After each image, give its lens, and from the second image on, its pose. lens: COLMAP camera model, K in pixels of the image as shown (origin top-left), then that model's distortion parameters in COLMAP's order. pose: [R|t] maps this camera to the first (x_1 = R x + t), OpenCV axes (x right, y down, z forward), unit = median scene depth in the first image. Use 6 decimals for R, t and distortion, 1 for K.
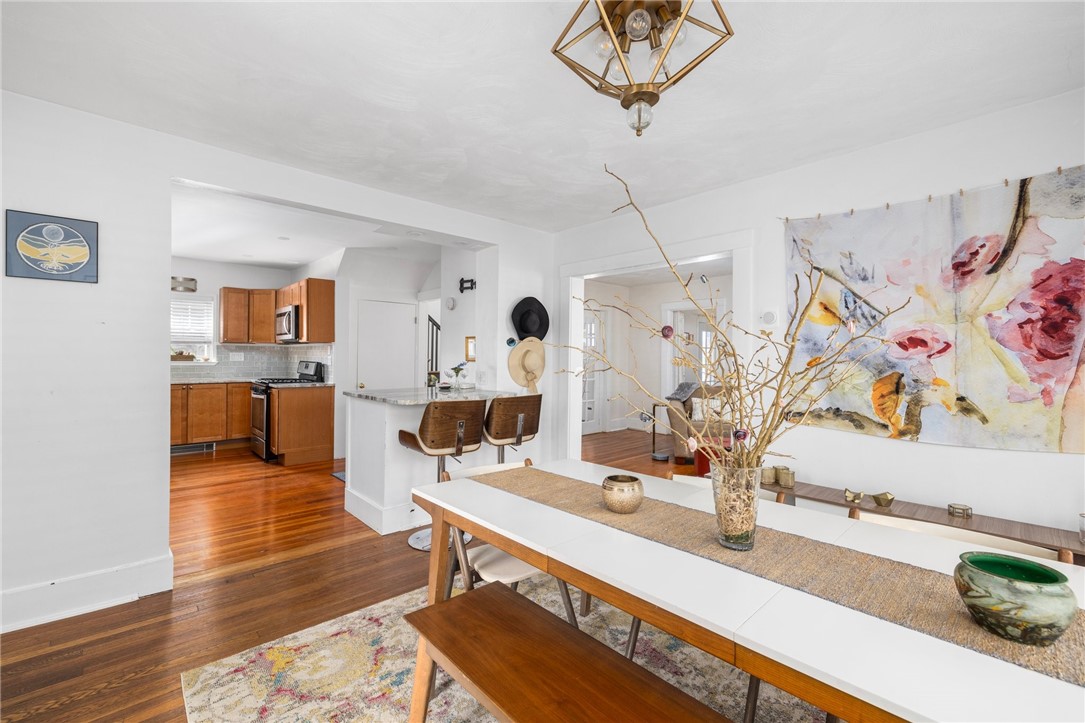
lens RADIAL K [[459.1, 0, 537.3], [0, 459.1, 357.7], [0, 0, 1]] dist [-0.002146, 0.000799]
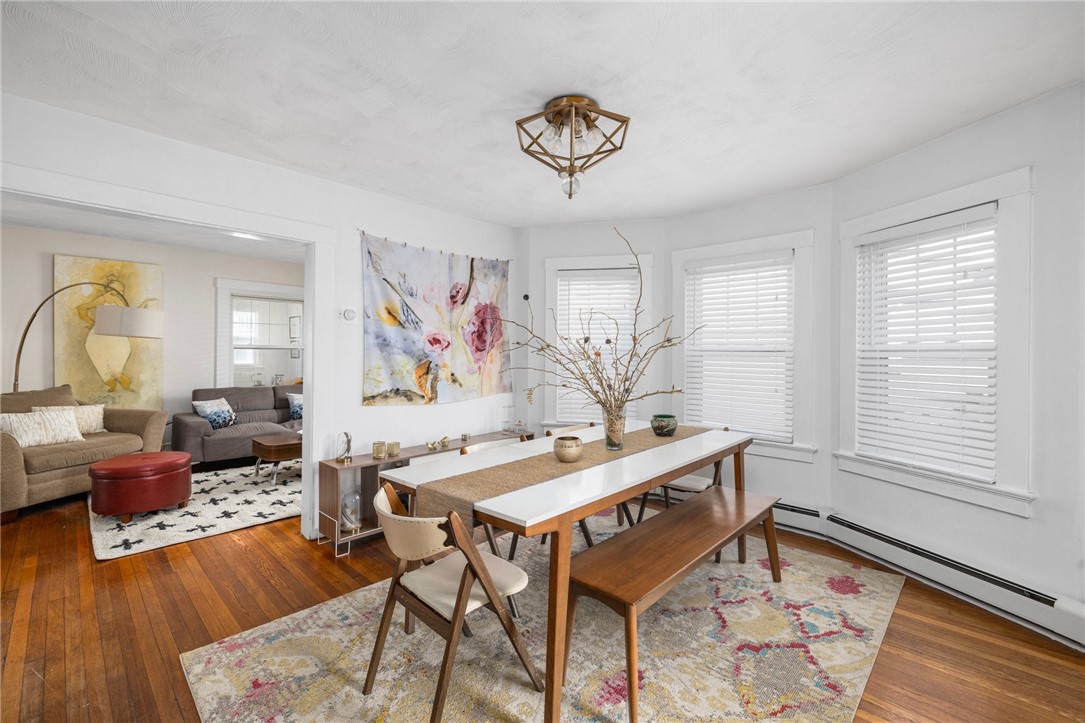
lens RADIAL K [[459.1, 0, 536.5], [0, 459.1, 356.0], [0, 0, 1]] dist [-0.002146, 0.000799]
pose [[-0.079405, -0.014809, 0.996732, -0.446668], [-0.002632, 0.999889, 0.014646, -0.003391], [-0.996839, -0.001461, -0.079435, 0.443996]]
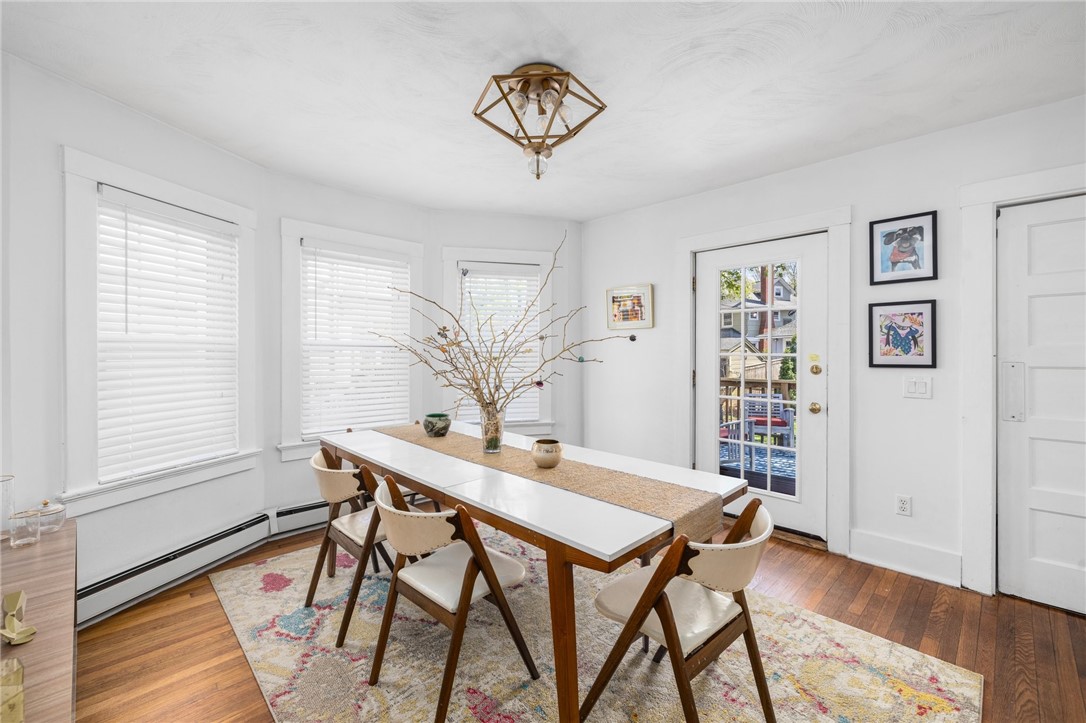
lens RADIAL K [[459.5, 0, 543.9], [0, 459.5, 345.8], [0, 0, 1]] dist [-0.002146, 0.000799]
pose [[-0.999246, -0.010700, -0.037318, 0.090672], [-0.010429, 0.999918, -0.007436, -0.001232], [0.037395, -0.007041, -0.999276, 0.836649]]
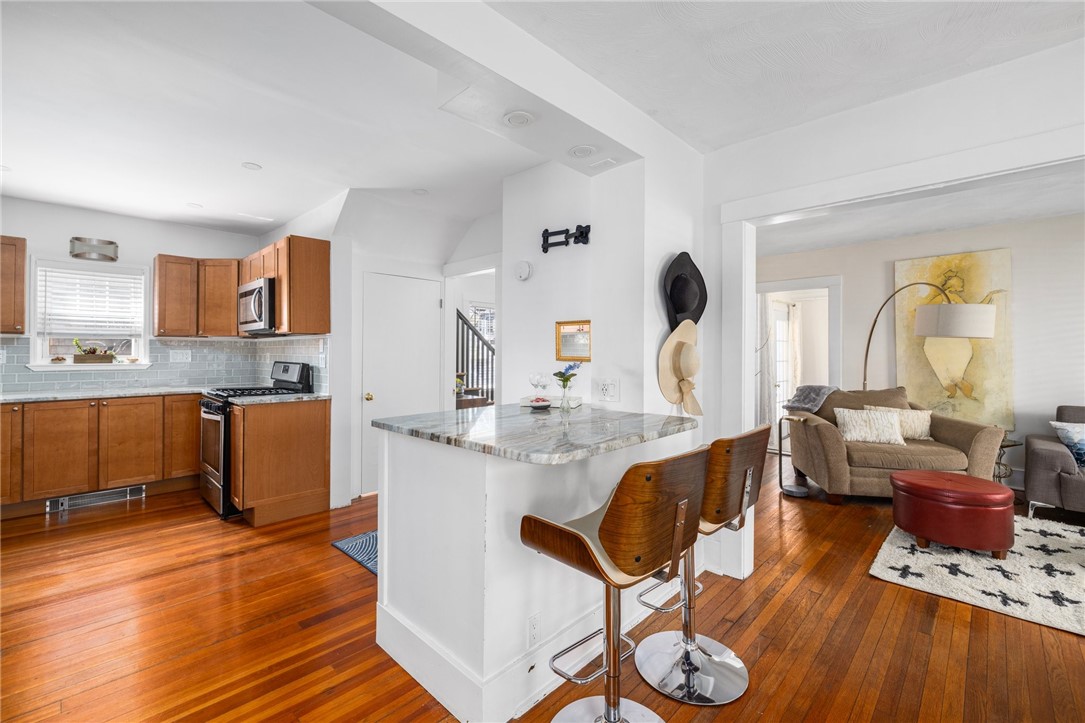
lens RADIAL K [[459.1, 0, 535.4], [0, 459.1, 350.6], [0, 0, 1]] dist [-0.002146, 0.000799]
pose [[0.998119, -0.006524, 0.060964, -0.246134], [0.007001, 0.999947, -0.007605, -0.002215], [-0.060911, 0.008018, 0.998111, 0.420267]]
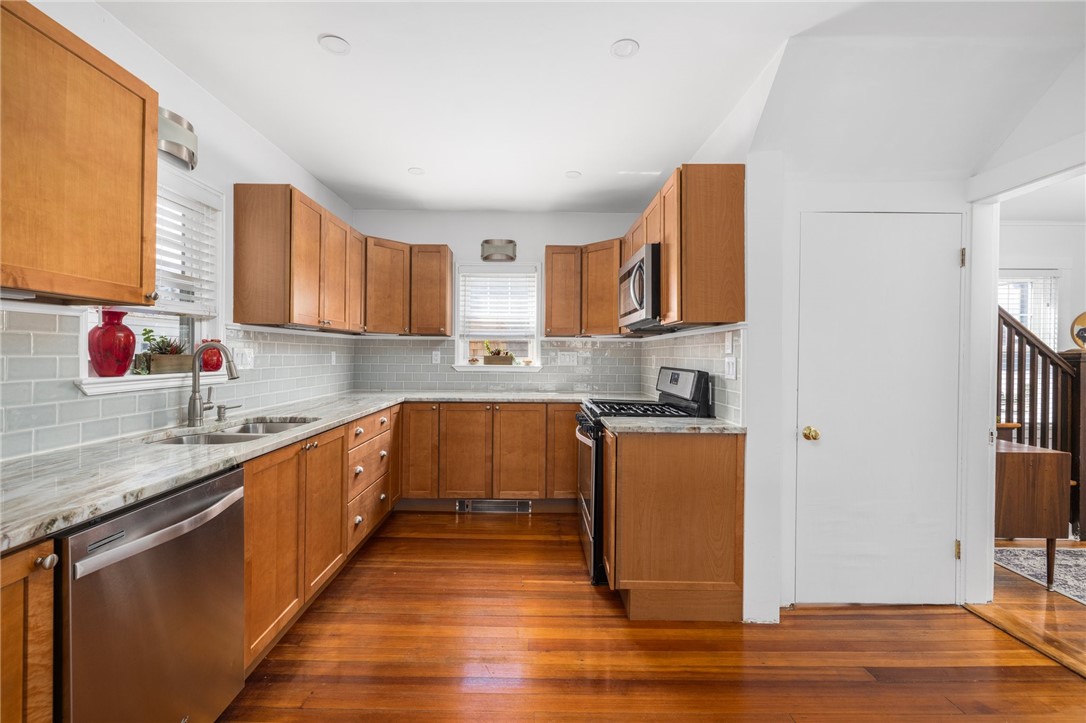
lens RADIAL K [[459.5, 0, 536.1], [0, 459.5, 354.9], [0, 0, 1]] dist [-0.002146, 0.000799]
pose [[0.745149, -0.003195, -0.666890, -0.416054], [-0.003860, 0.999951, -0.009103, -0.001486], [0.666887, 0.009357, 0.745100, 0.782892]]
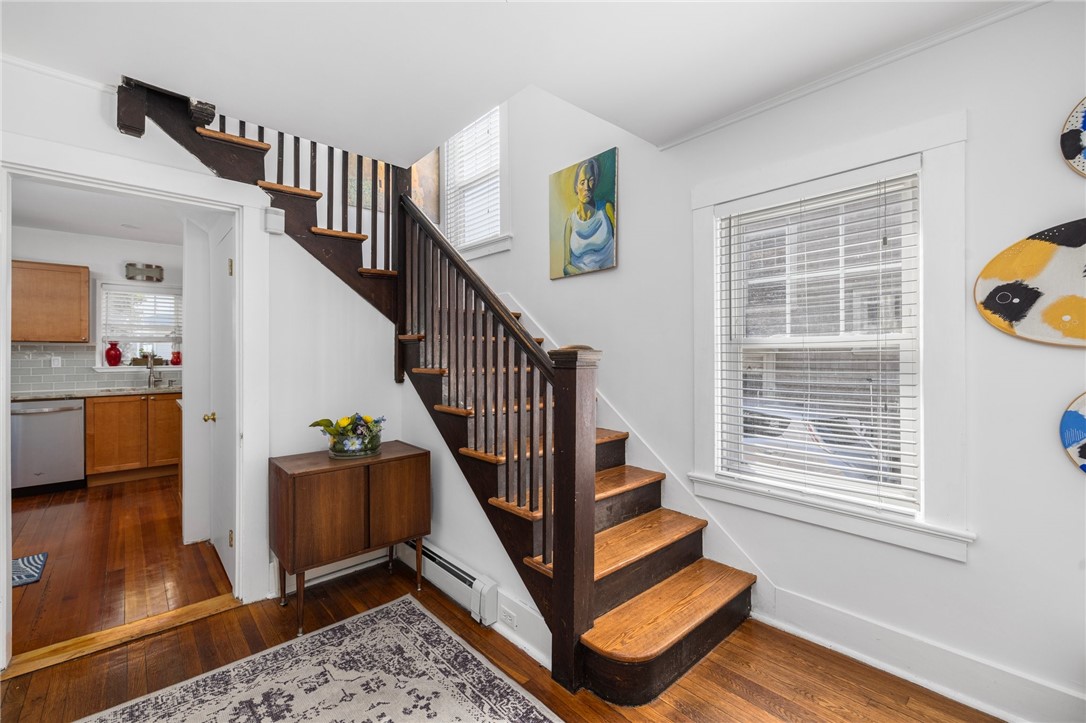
lens RADIAL K [[459.5, 0, 540.6], [0, 459.5, 361.4], [0, 0, 1]] dist [-0.002146, 0.000799]
pose [[-0.005210, -0.002797, -0.999983, 0.194772], [-0.010871, 0.999937, -0.002741, -0.005428], [0.999927, 0.010856, -0.005240, 1.954215]]
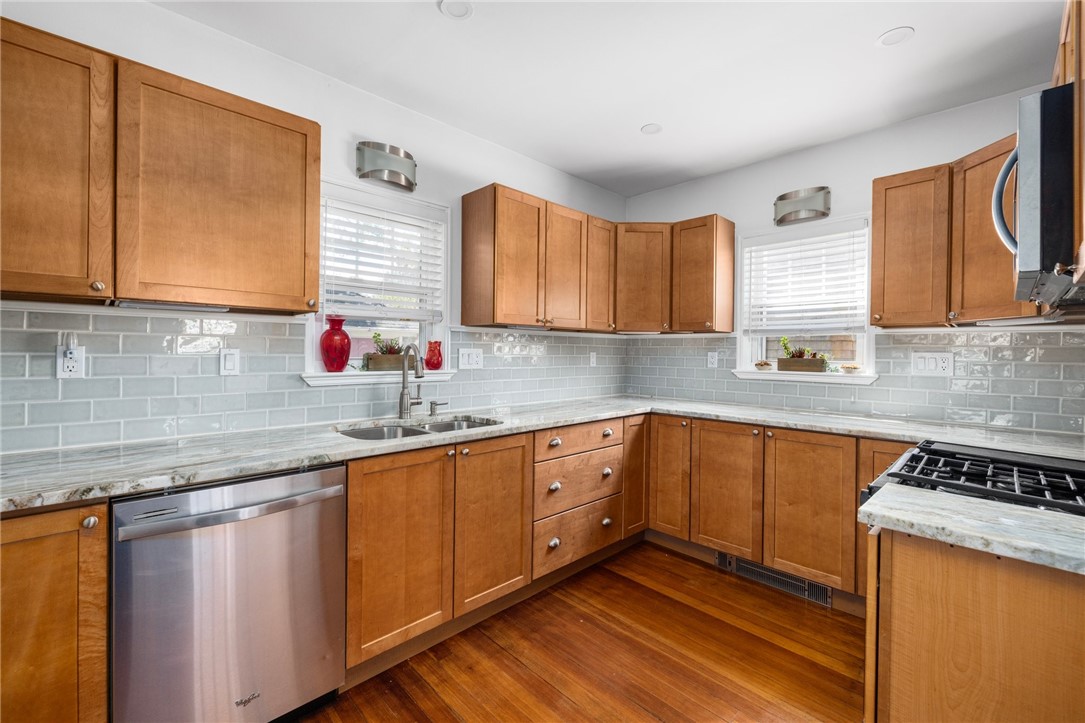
lens RADIAL K [[459.1, 0, 534.1], [0, 459.1, 354.4], [0, 0, 1]] dist [-0.002146, 0.000799]
pose [[0.026055, -0.006038, -0.999642, -0.462648], [-0.015395, 0.999861, -0.006441, -0.003839], [0.999542, 0.015558, 0.025959, 1.050818]]
